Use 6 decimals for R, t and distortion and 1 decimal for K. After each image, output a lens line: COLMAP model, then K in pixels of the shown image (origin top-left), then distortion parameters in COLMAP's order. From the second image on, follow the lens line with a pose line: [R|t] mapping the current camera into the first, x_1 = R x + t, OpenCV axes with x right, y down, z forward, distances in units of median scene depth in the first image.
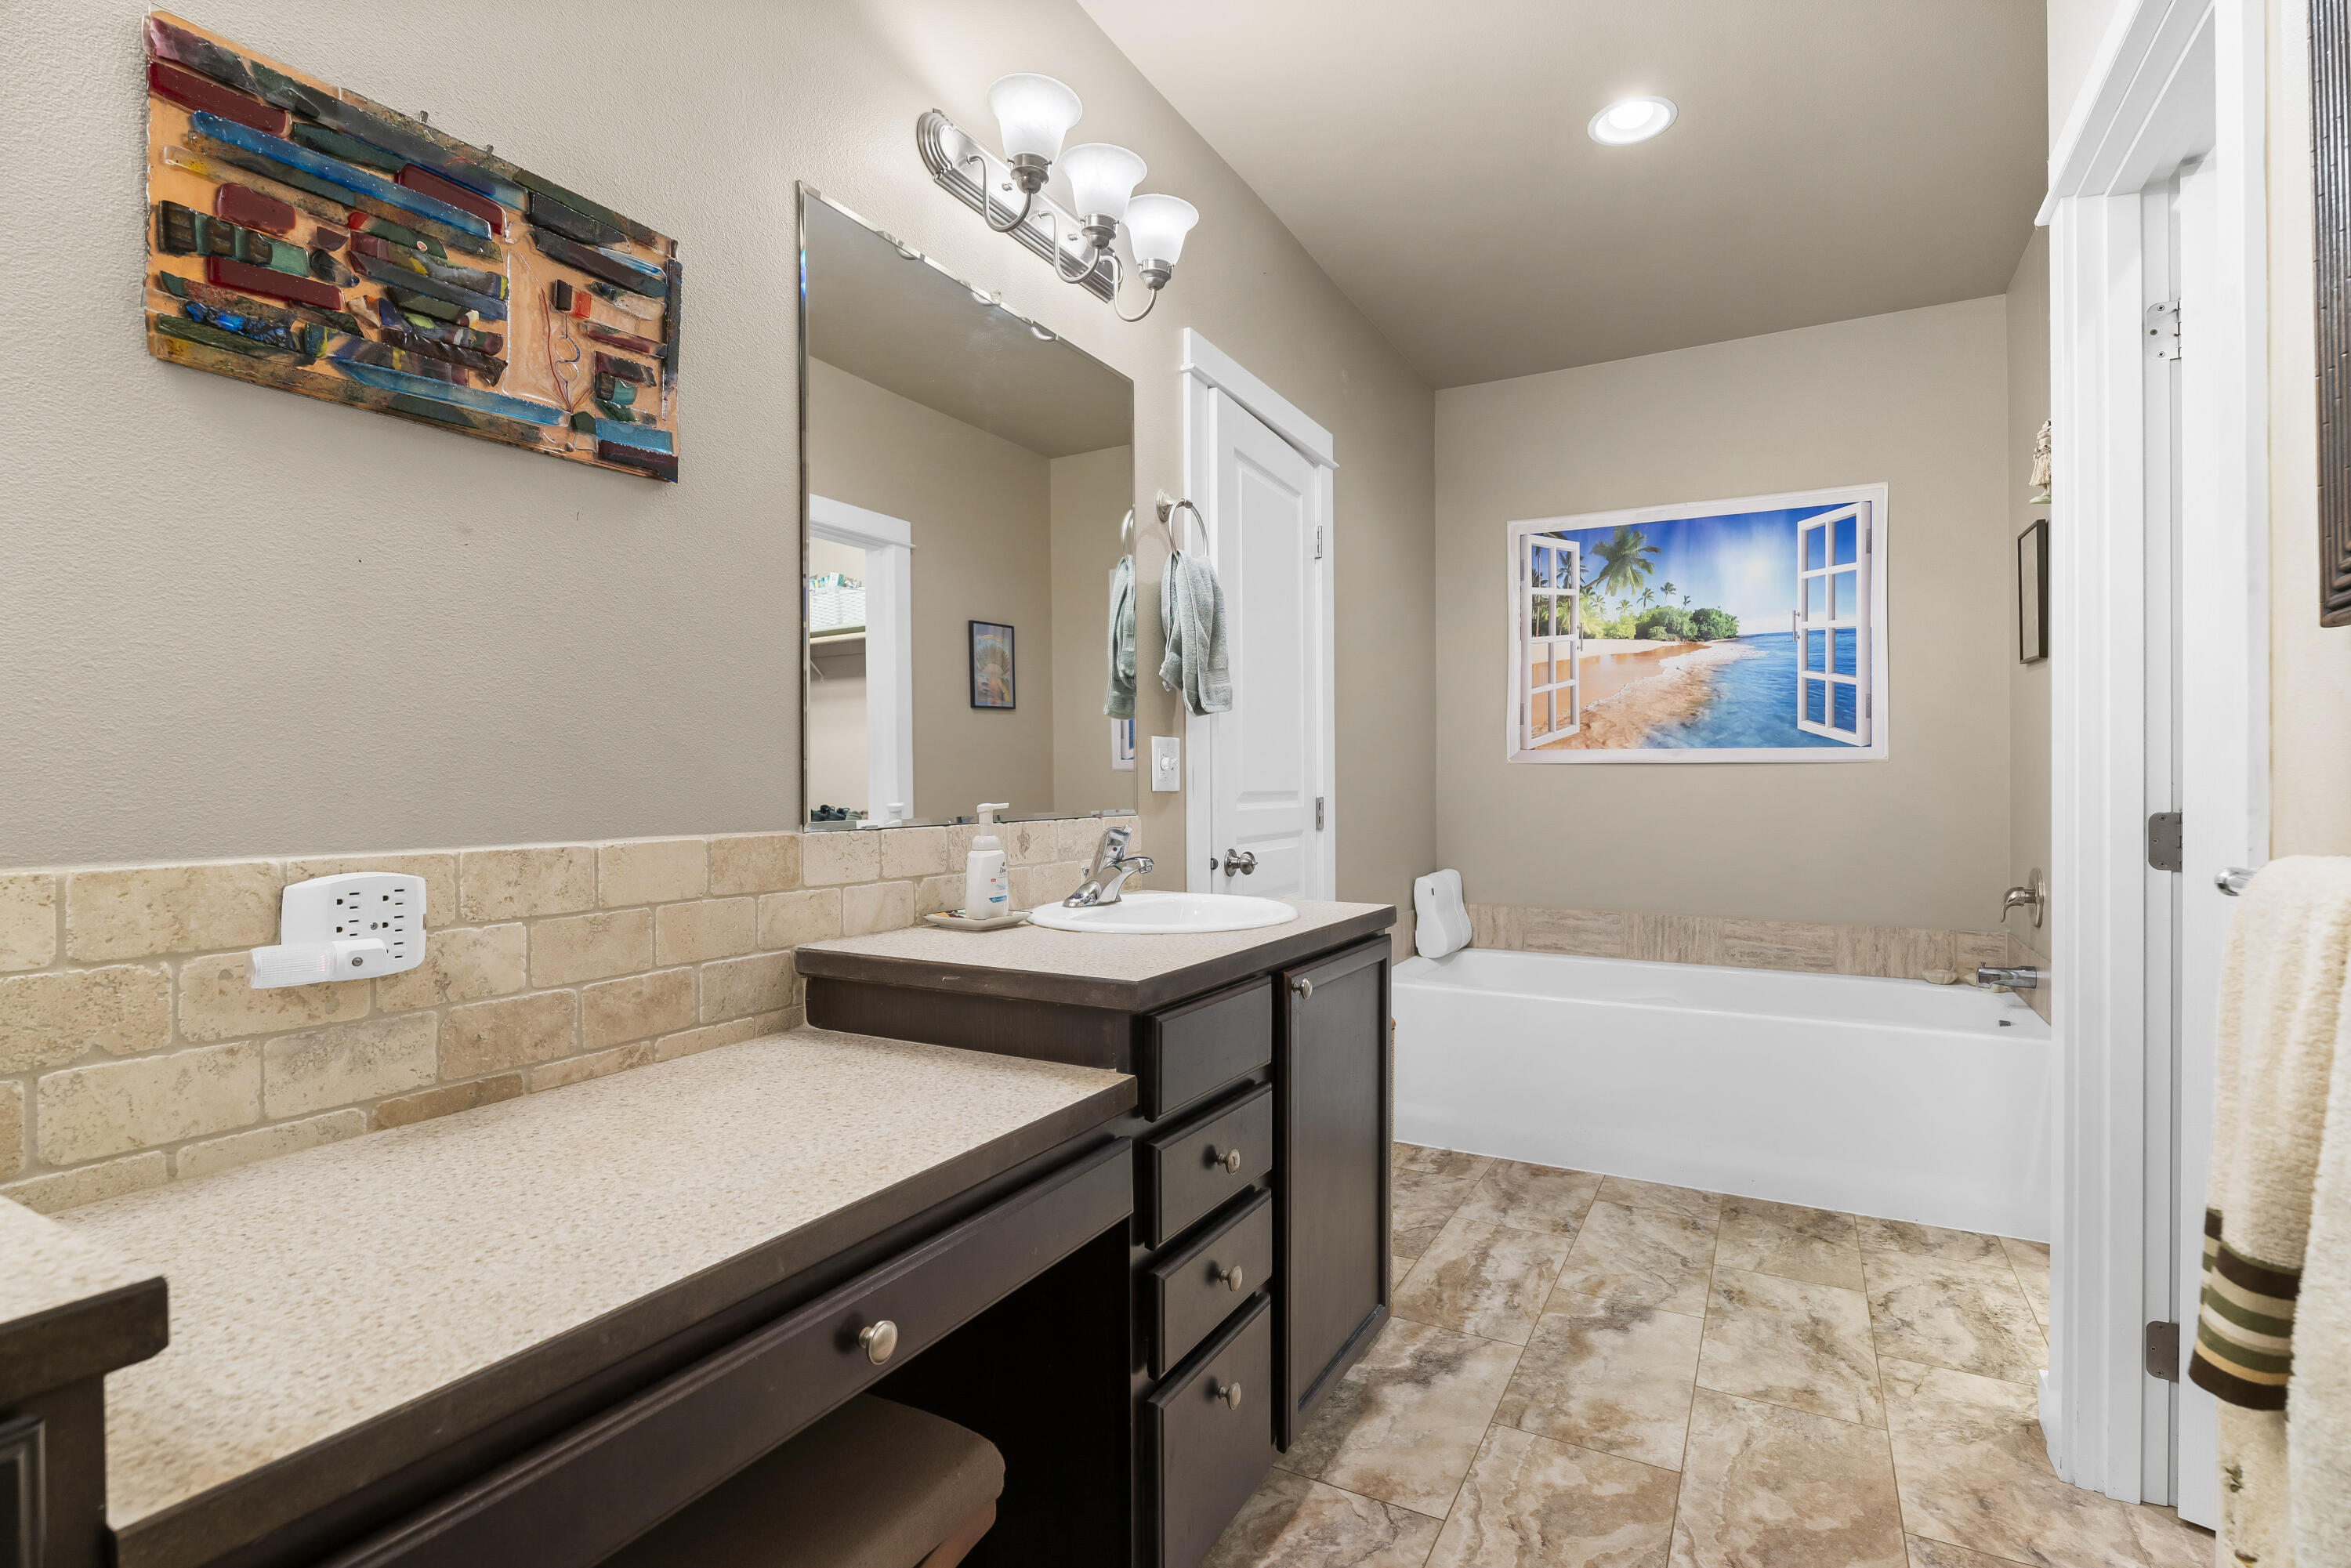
lens RADIAL K [[1165.5, 0, 1173.7], [0, 1165.5, 783.9], [0, 0, 1]] dist [-0.009776, 0.003195]
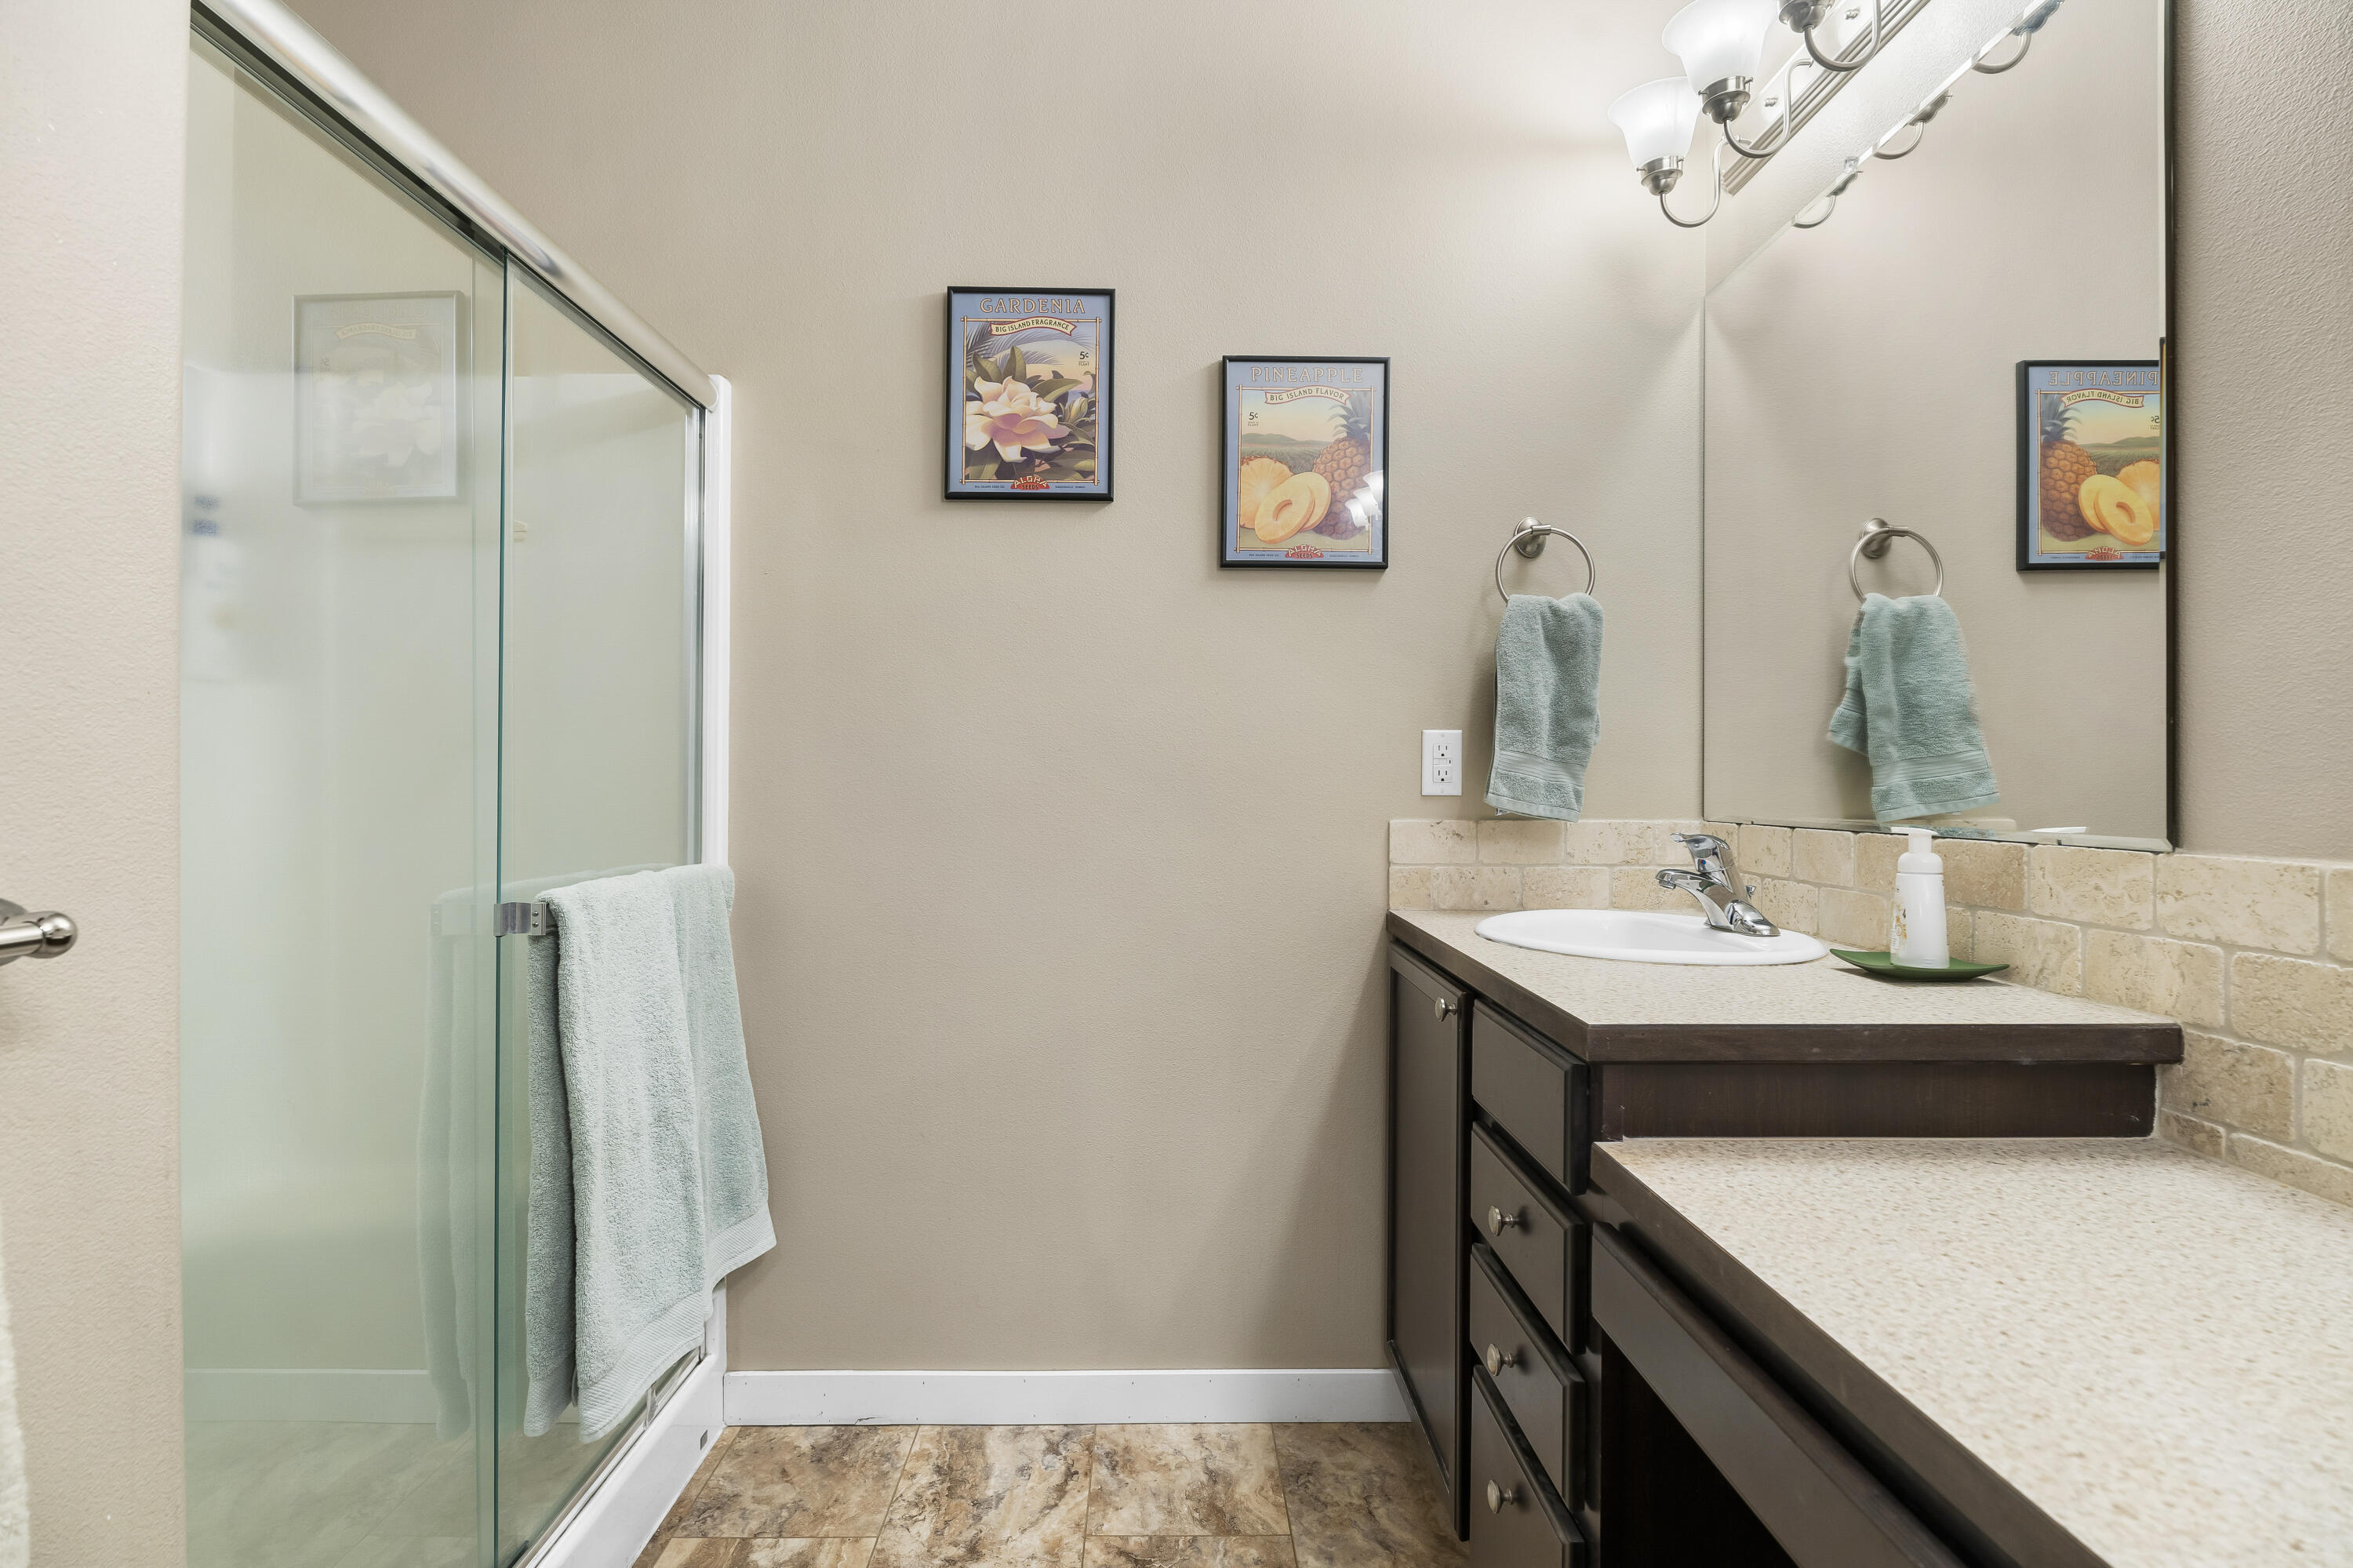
lens RADIAL K [[1166.5, 0, 1173.5], [0, 1166.5, 782.6], [0, 0, 1]] dist [-0.009776, 0.003195]
pose [[-0.874976, 0.000047, -0.484167, 0.426953], [-0.000619, 0.999999, 0.001215, 0.001828], [0.484166, 0.001362, -0.874975, 1.415043]]
